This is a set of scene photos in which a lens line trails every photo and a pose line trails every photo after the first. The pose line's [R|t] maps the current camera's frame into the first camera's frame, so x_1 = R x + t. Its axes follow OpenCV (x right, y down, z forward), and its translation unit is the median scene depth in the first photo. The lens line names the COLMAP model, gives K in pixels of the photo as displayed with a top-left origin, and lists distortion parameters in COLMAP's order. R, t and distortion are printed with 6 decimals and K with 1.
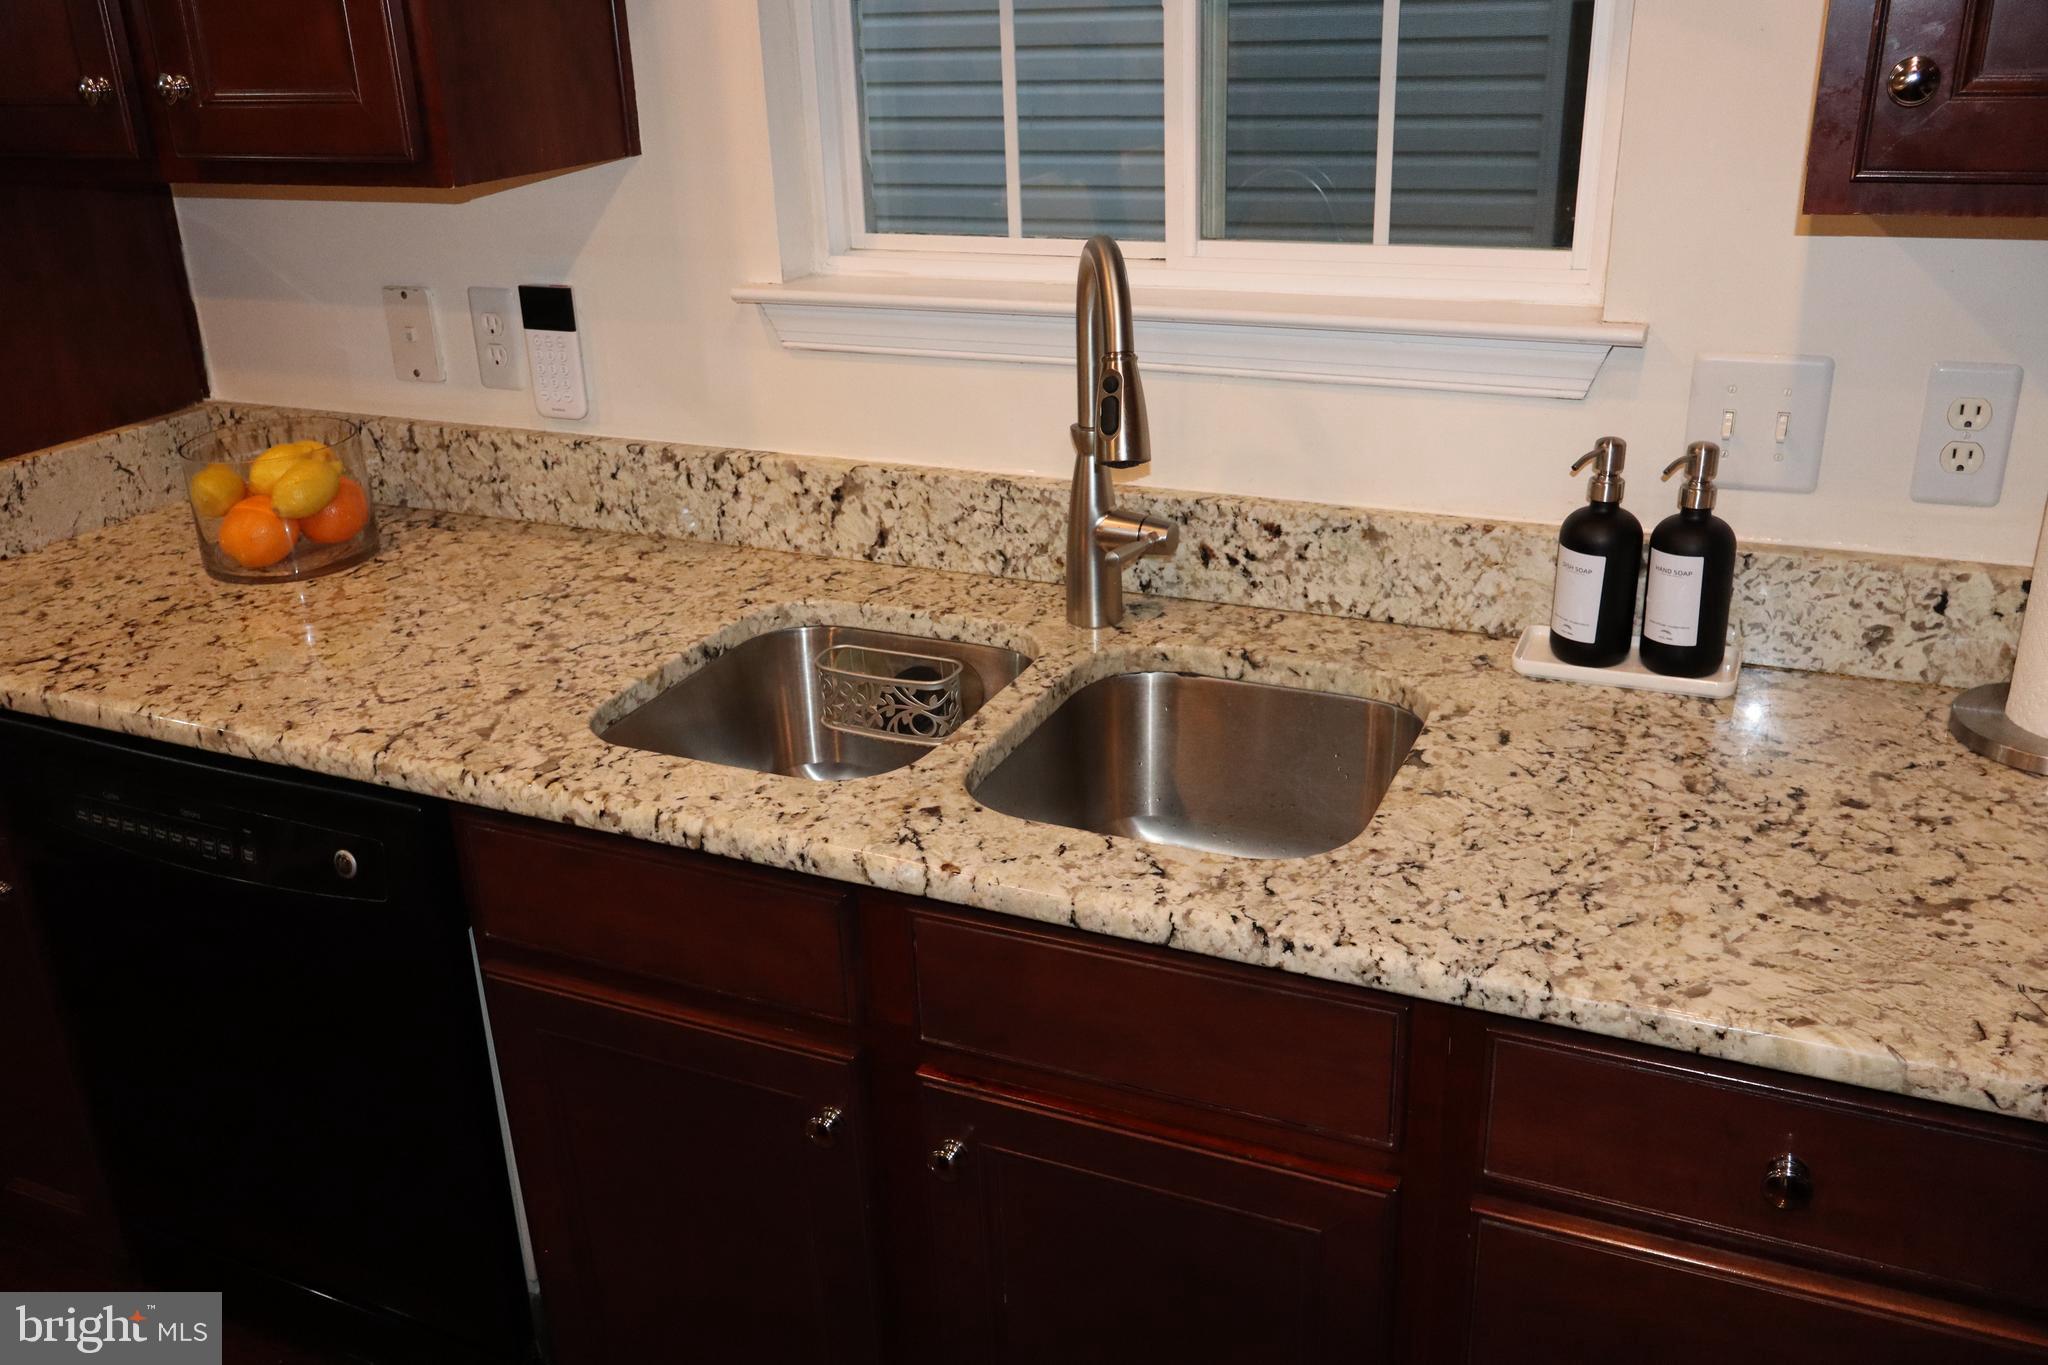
lens RADIAL K [[1719.4, 0, 1024.0], [0, 1719.4, 682.5], [0, 0, 1]] dist [0.004656, -0.002441]
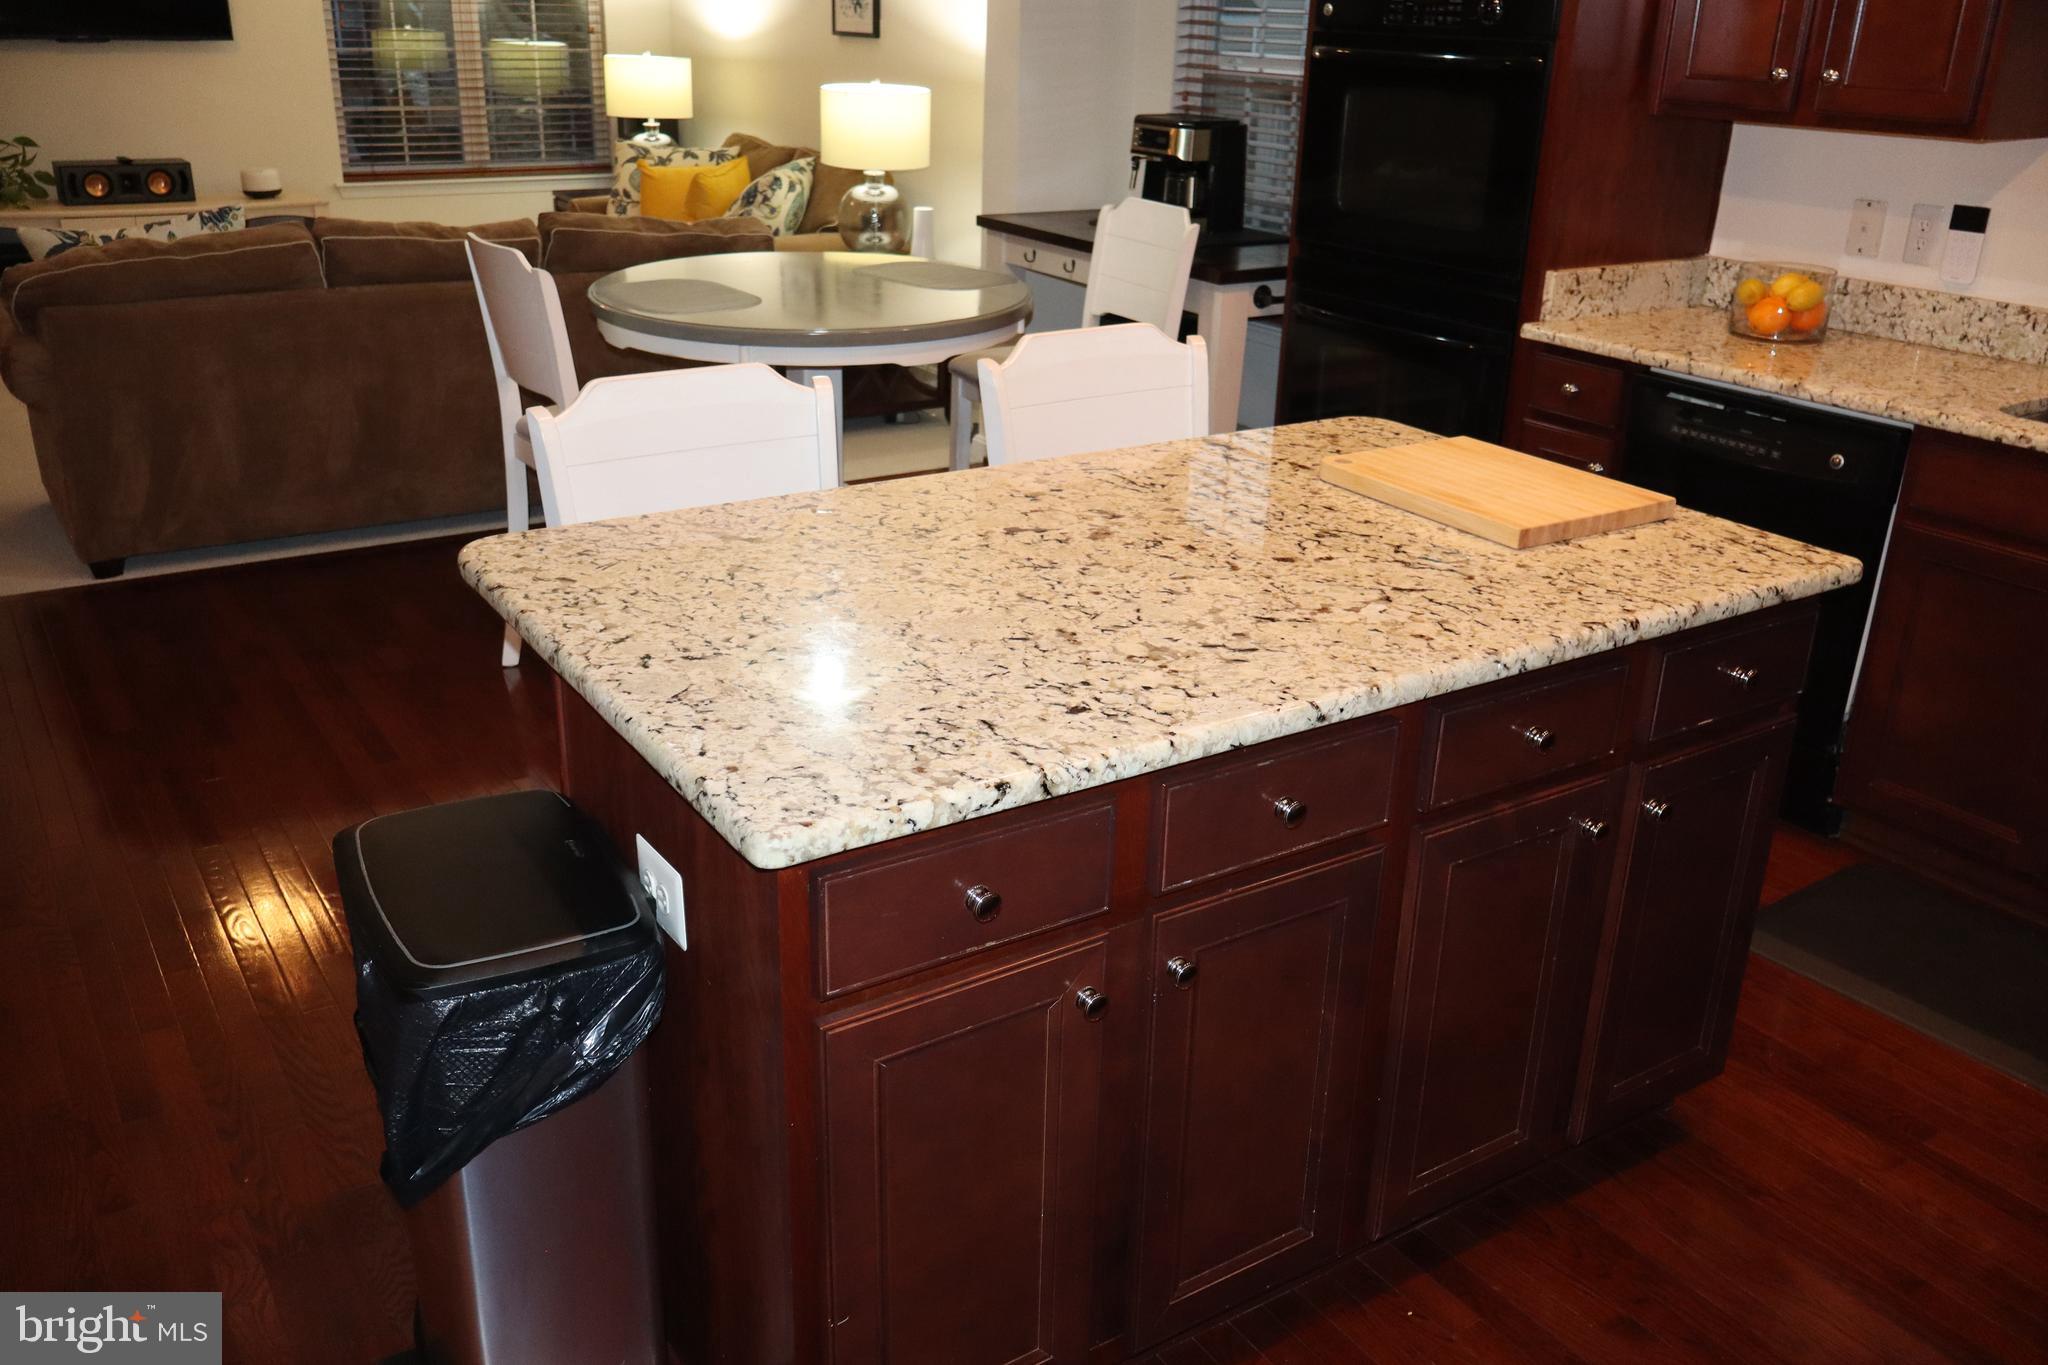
lens RADIAL K [[1700.3, 0, 1024.0], [0, 1700.3, 682.5], [0, 0, 1]] dist [0.004313, -0.003398]
pose [[0.840372, 0.252919, -0.479382, -0.144514], [-0.256120, 0.964780, 0.060026, 0.402772], [0.477680, 0.072335, 0.875551, -0.997869]]
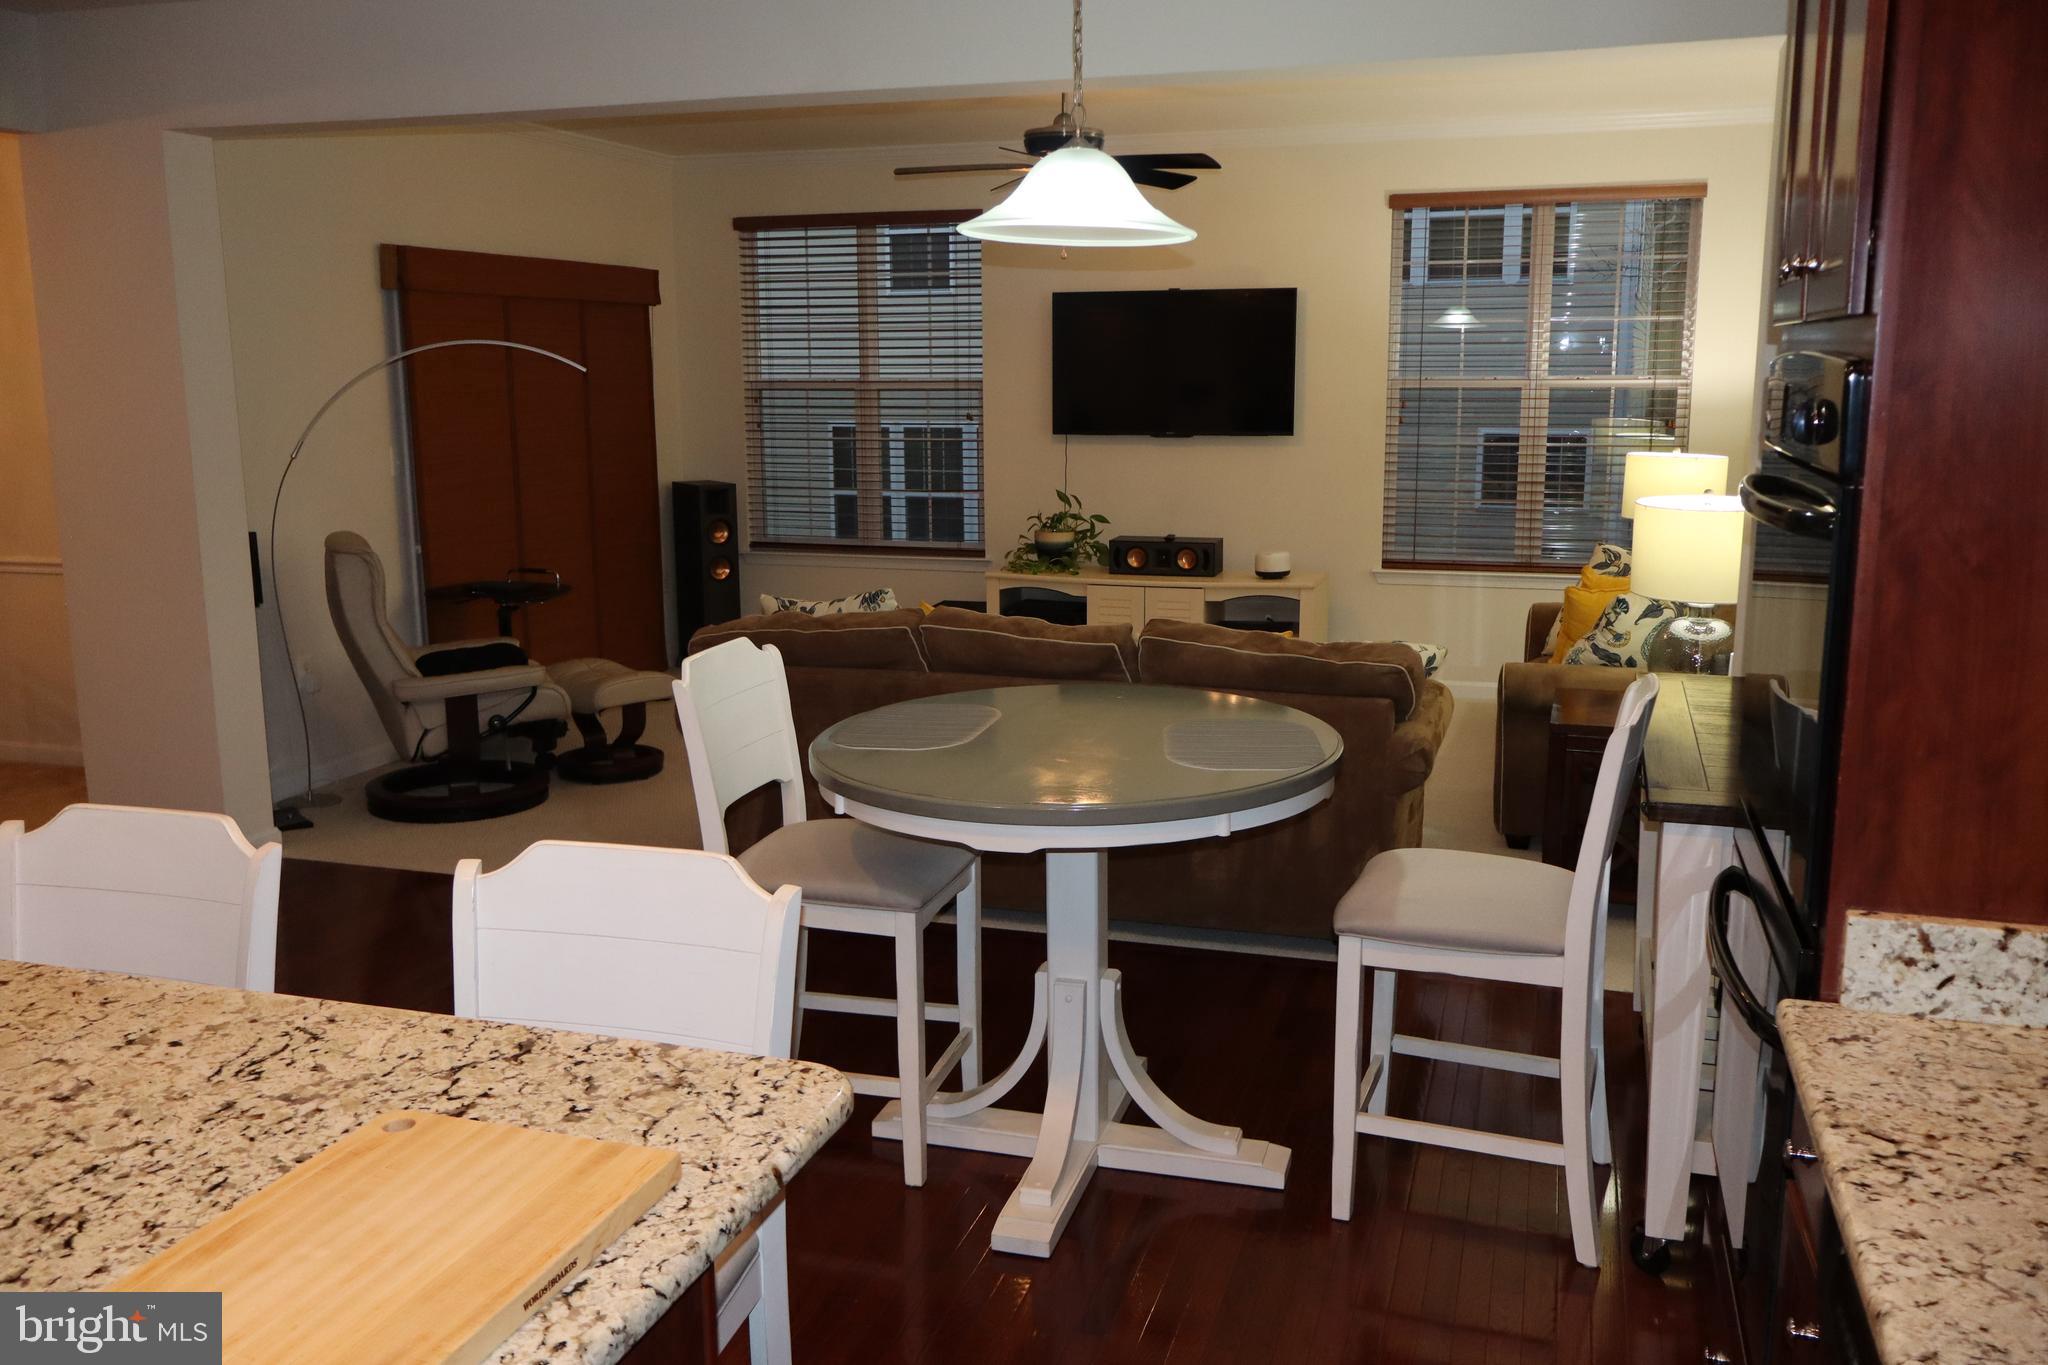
lens RADIAL K [[1700.3, 0, 1024.0], [0, 1700.3, 682.5], [0, 0, 1]] dist [0.004313, -0.003398]
pose [[0.117668, 0.216463, -0.969174, 0.185383], [-0.379228, 0.911783, 0.157603, -0.186501], [0.917791, 0.348993, 0.189377, 0.289987]]
